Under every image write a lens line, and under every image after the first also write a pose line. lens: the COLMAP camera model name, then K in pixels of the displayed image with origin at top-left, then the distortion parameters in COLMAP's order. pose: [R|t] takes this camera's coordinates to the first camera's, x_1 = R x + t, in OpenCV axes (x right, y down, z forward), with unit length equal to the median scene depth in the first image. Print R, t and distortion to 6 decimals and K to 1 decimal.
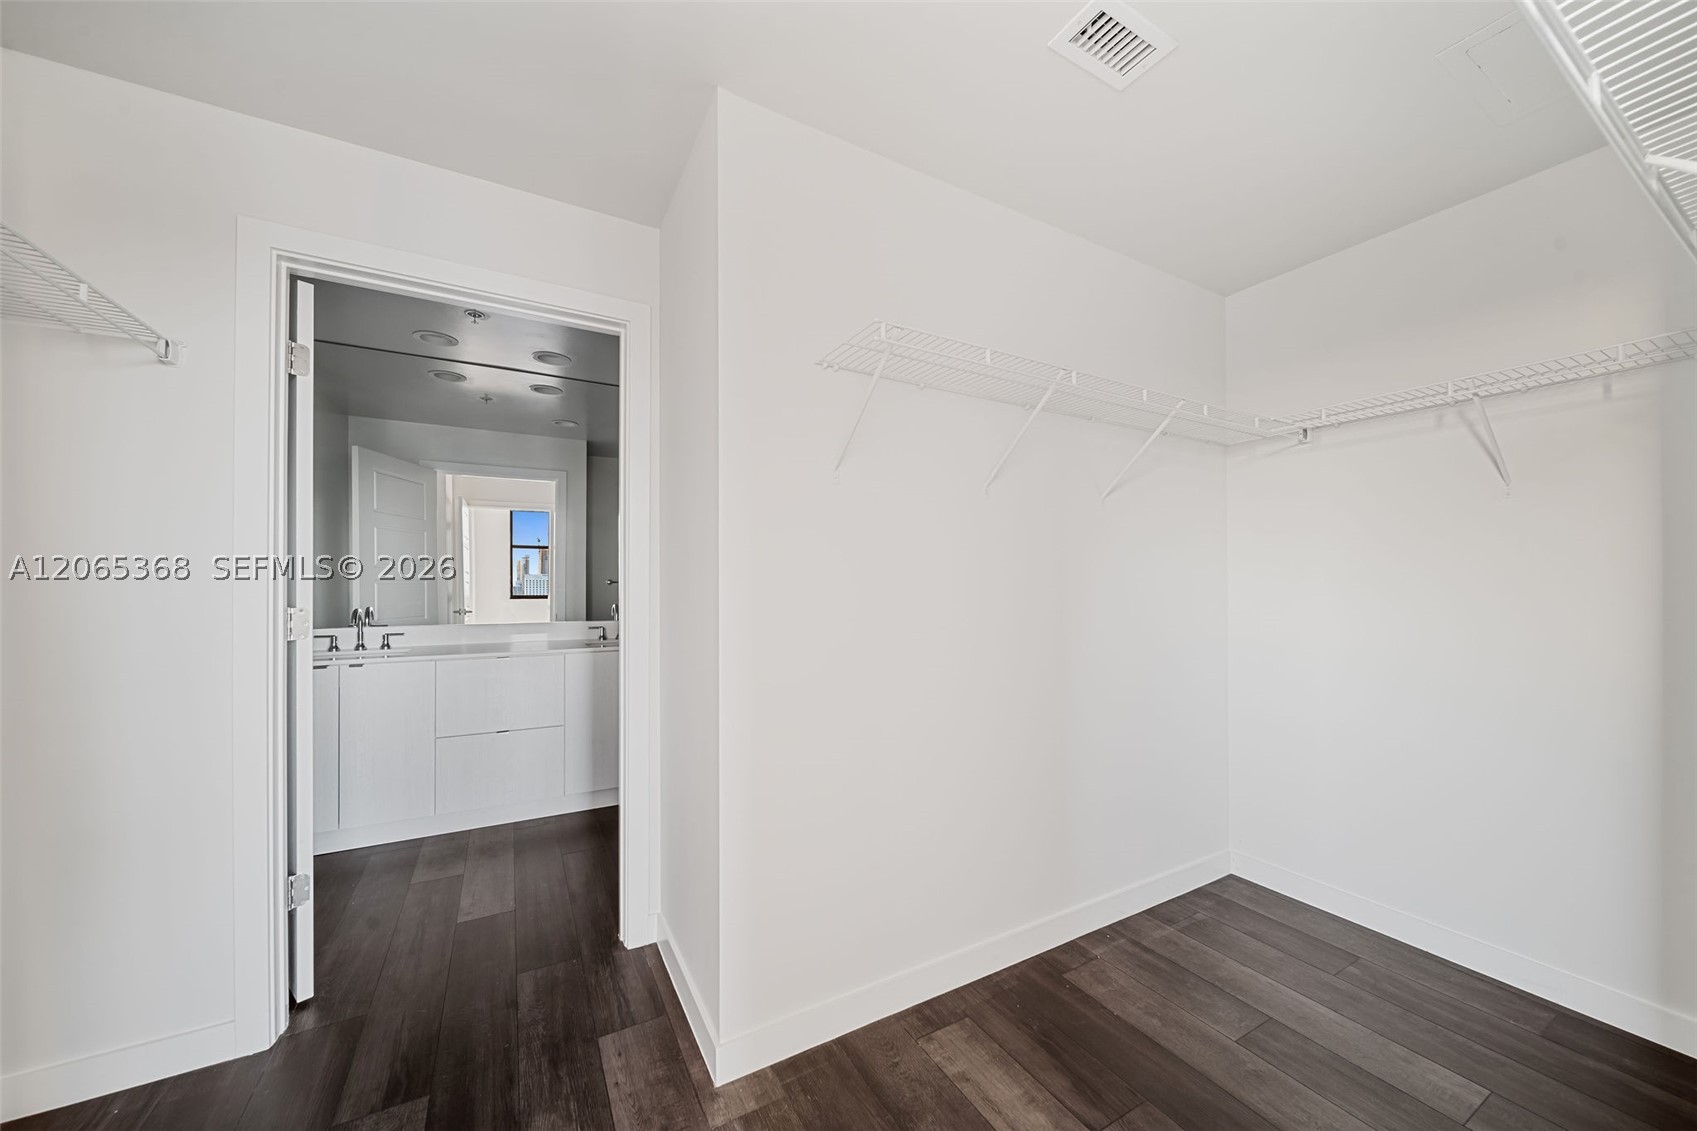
lens RADIAL K [[601.2, 0, 832.1], [0, 601.2, 577.6], [0, 0, 1]] dist [-0.000139, -0.000139]
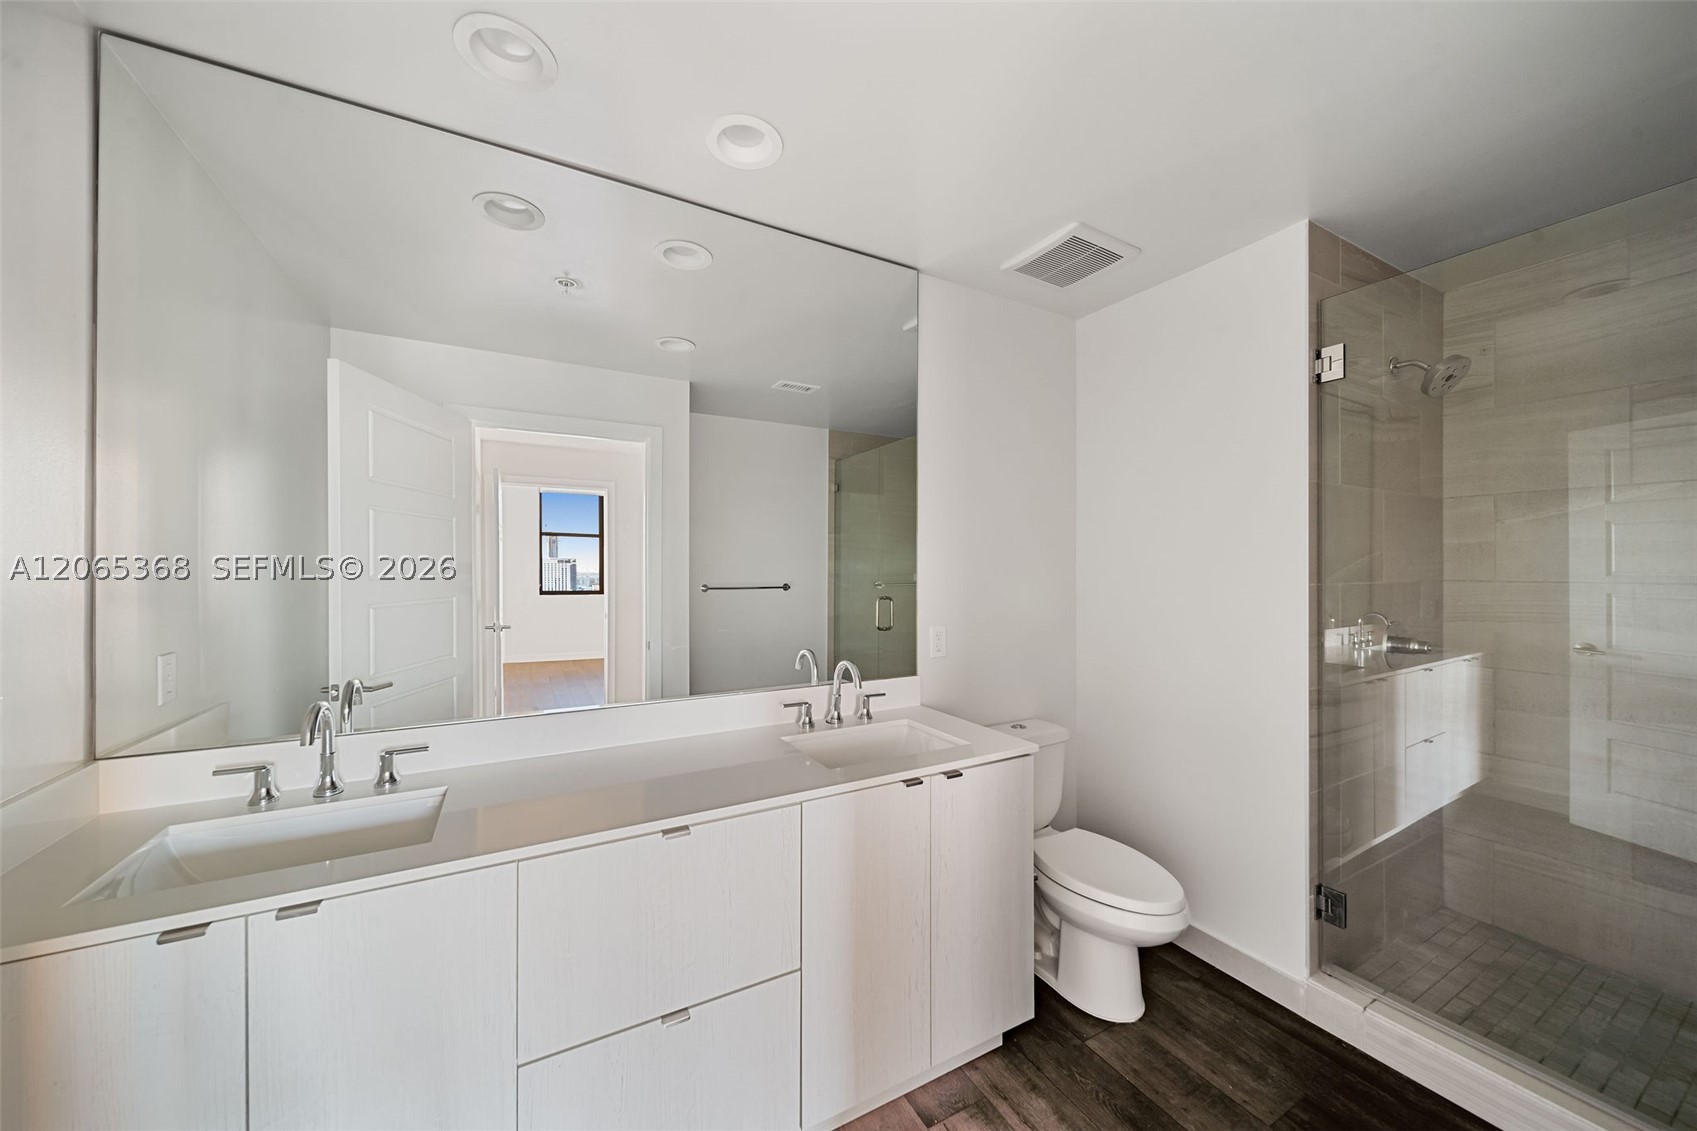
lens RADIAL K [[601.2, 0, 832.1], [0, 601.2, 577.6], [0, 0, 1]] dist [-0.000139, -0.000139]
pose [[0.999880, 0.012732, -0.008823, -0.243154], [-0.012546, 0.999703, 0.020885, -0.026870], [0.009087, -0.020772, 0.999743, 0.331642]]
